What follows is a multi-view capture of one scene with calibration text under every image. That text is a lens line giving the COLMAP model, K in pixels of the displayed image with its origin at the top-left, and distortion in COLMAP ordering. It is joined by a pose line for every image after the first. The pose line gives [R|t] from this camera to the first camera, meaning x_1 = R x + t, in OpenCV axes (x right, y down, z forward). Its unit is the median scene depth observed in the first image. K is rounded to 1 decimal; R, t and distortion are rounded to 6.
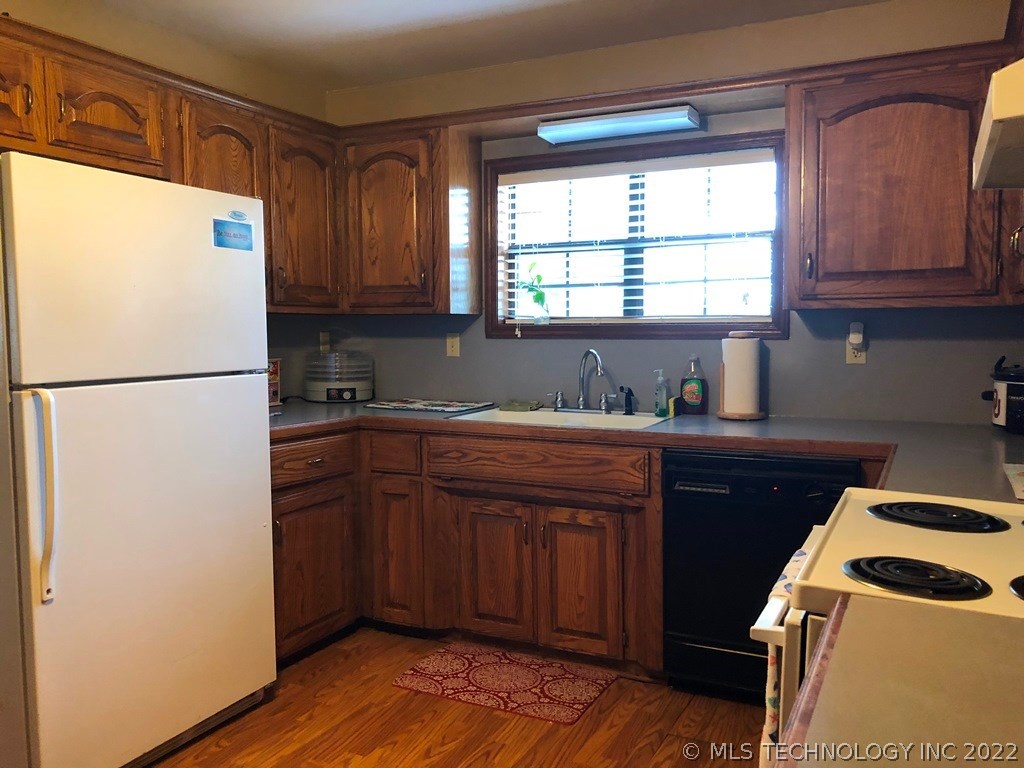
lens RADIAL K [[857.9, 0, 493.1], [0, 857.9, 386.8], [0, 0, 1]] dist [0.105450, -0.093692]
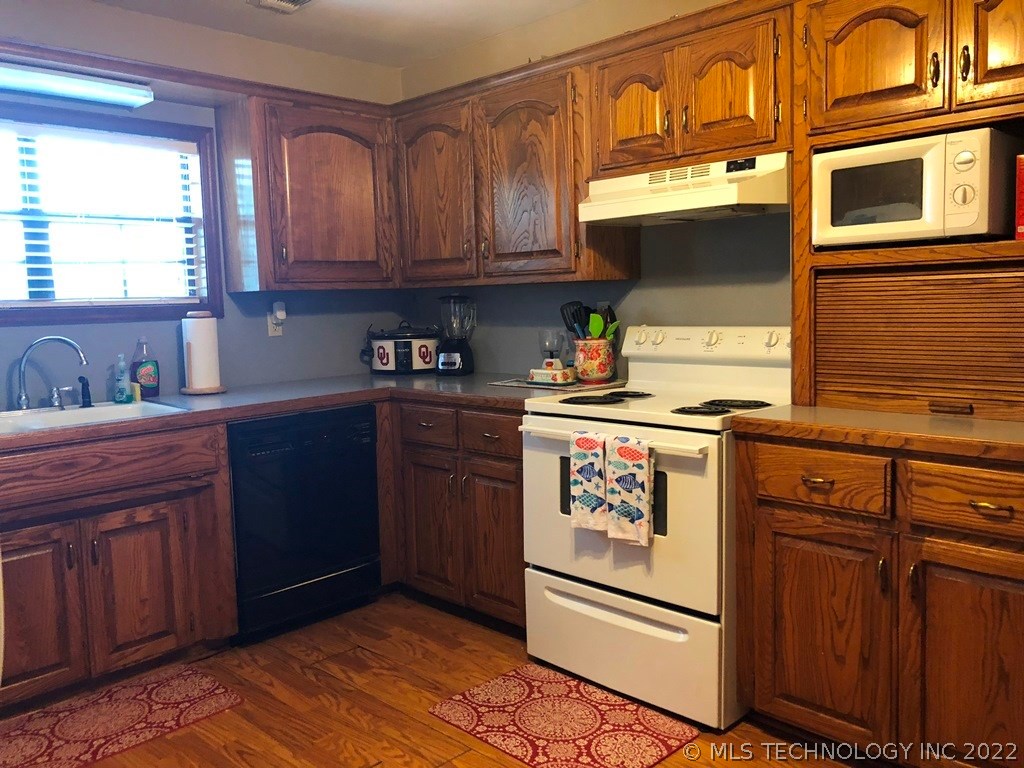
lens RADIAL K [[857.9, 0, 493.1], [0, 857.9, 386.8], [0, 0, 1]] dist [0.105450, -0.093692]
pose [[0.321874, -0.106582, 0.940764, -0.643441], [0.097199, 0.992113, 0.079143, -0.022547], [-0.941780, 0.065967, 0.329695, 0.326622]]
